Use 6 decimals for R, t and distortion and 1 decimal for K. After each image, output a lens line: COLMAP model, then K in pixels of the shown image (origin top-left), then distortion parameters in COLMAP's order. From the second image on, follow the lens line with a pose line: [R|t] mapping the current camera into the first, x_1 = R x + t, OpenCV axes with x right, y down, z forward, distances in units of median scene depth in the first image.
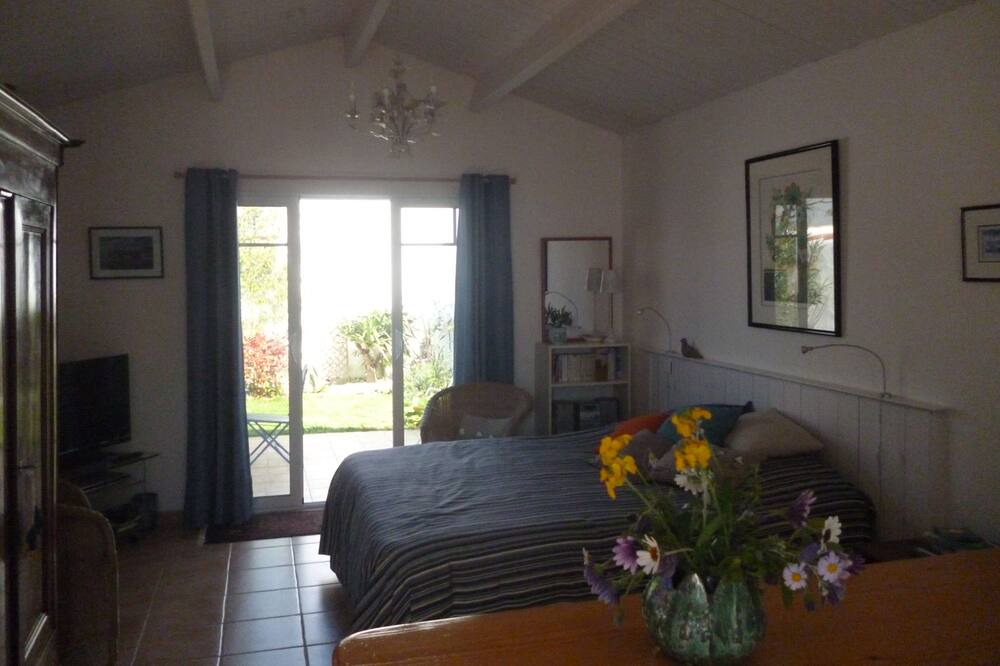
lens RADIAL K [[858.1, 0, 502.2], [0, 858.1, 286.5], [0, 0, 1]] dist [-0.010308, 0.004178]
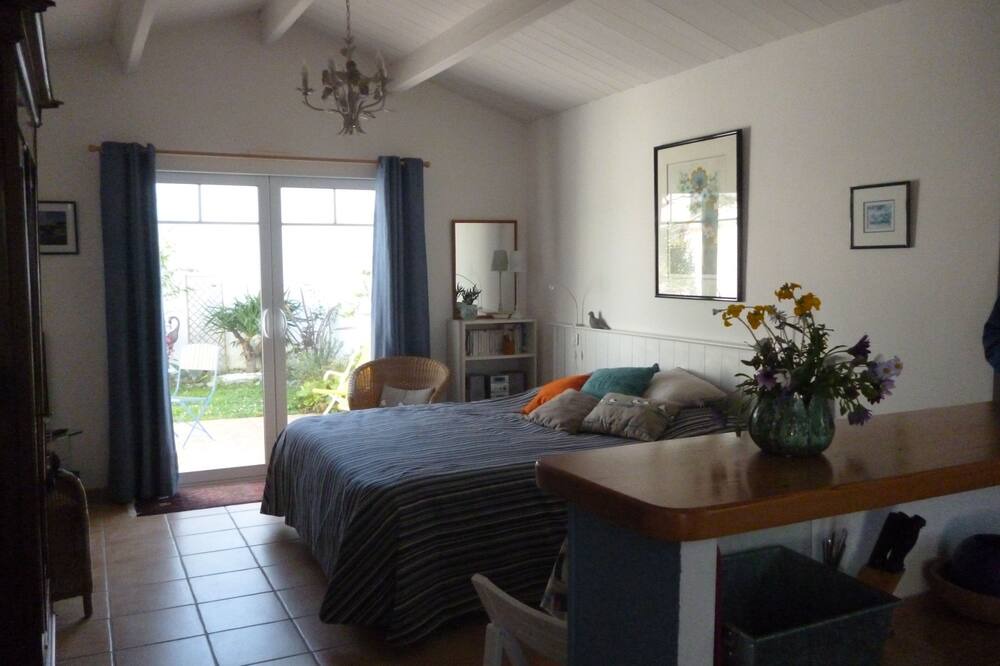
lens RADIAL K [[866.8, 0, 500.0], [0, 866.8, 333.0], [0, 0, 1]] dist [0.009610, 0.004092]
pose [[0.984102, -0.011775, 0.177216, -0.099129], [0.002105, 0.998503, 0.054659, 0.026962], [-0.177594, -0.053417, 0.982653, -0.069387]]
